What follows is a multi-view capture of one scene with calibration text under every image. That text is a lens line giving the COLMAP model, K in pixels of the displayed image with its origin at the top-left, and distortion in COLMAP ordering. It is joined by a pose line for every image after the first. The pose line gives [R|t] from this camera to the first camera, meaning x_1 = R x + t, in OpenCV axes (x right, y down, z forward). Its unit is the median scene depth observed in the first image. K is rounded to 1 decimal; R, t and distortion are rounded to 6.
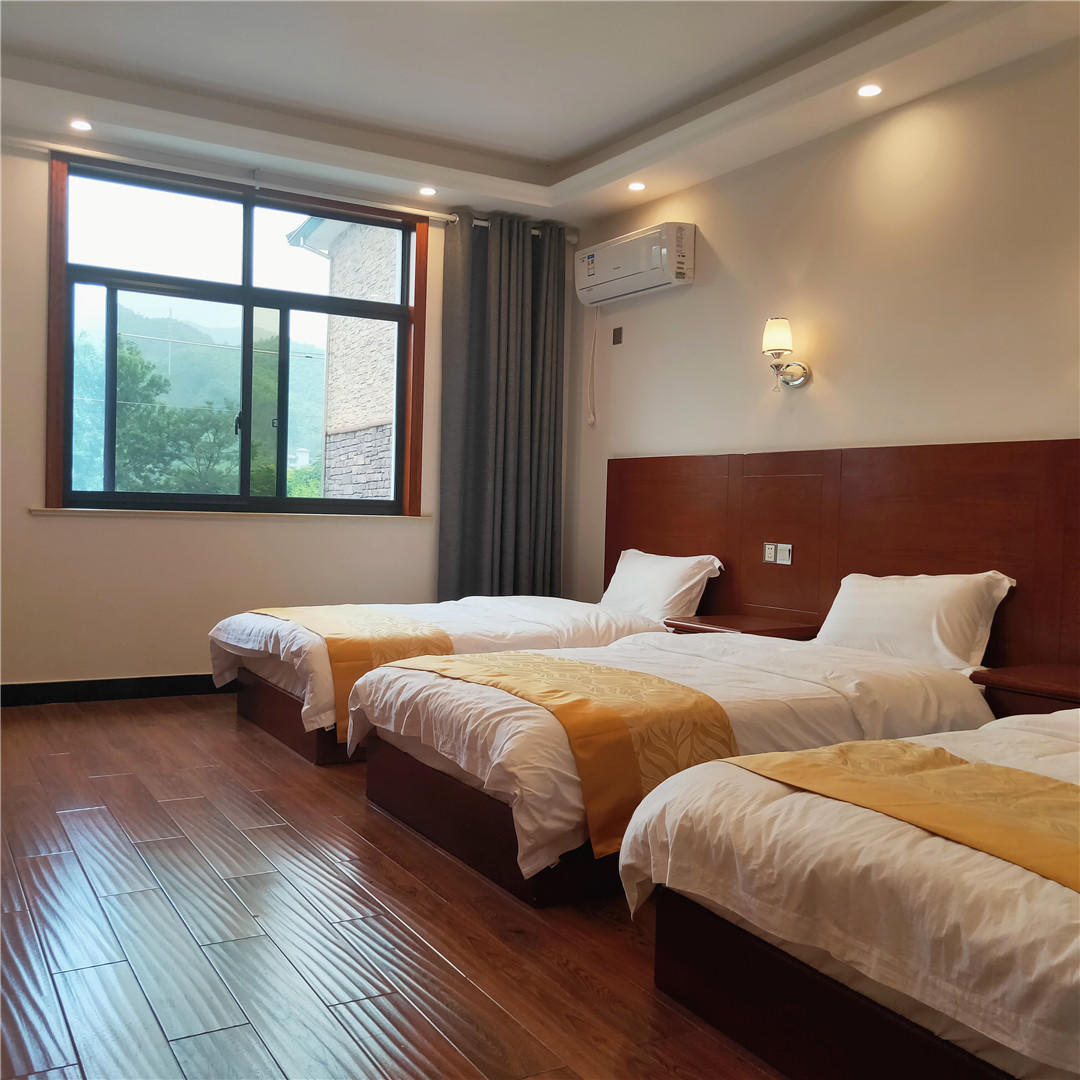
lens RADIAL K [[1121.9, 0, 540.0], [0, 1121.9, 540.0], [0, 0, 1]] dist [-0.008315, -0.008668]
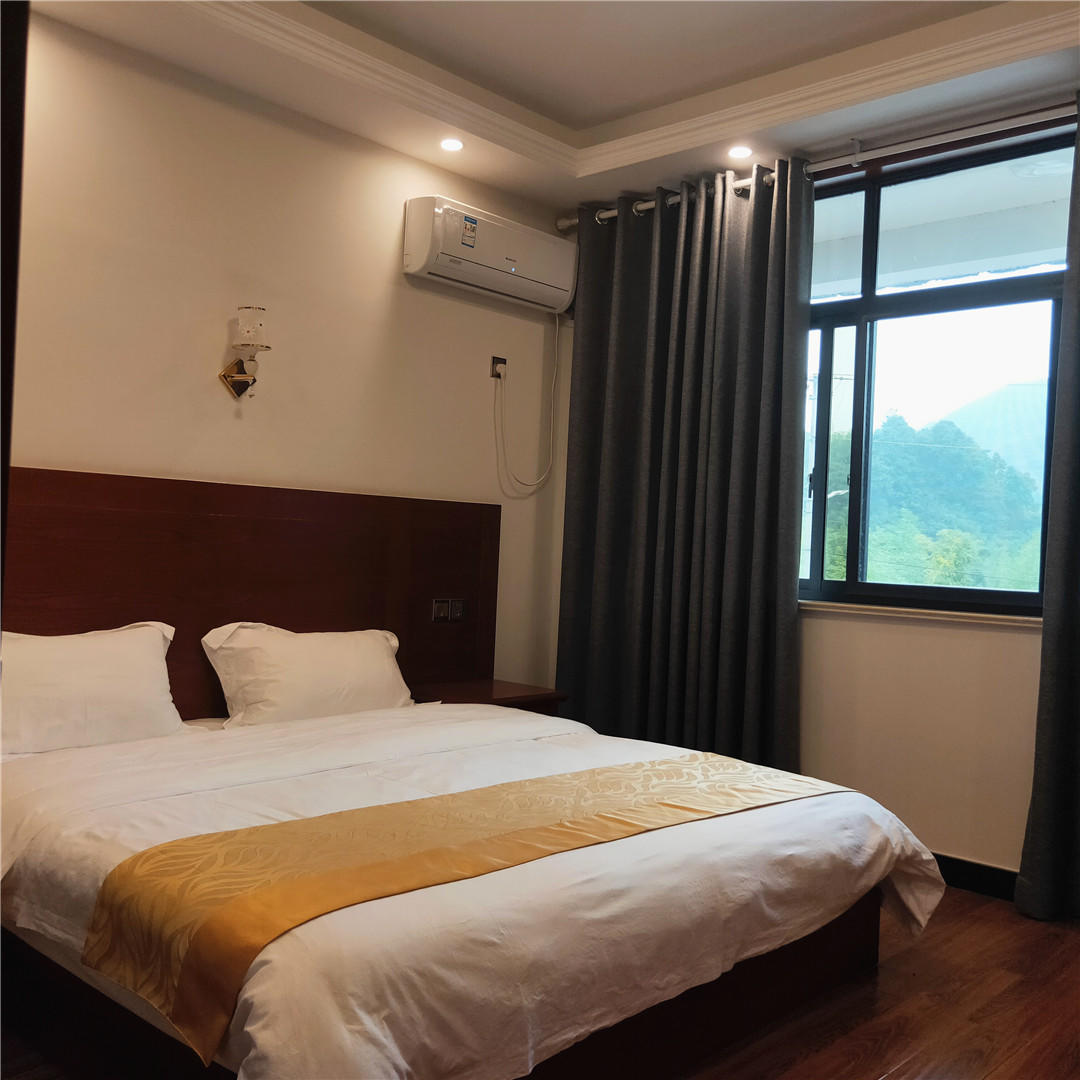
lens RADIAL K [[1121.9, 0, 540.0], [0, 1121.9, 540.0], [0, 0, 1]] dist [-0.008315, -0.008668]
pose [[0.267561, -0.030534, -0.963057, 0.381893], [-0.083228, 0.995030, -0.054670, -0.010508], [0.959940, 0.094781, 0.263690, 0.611323]]
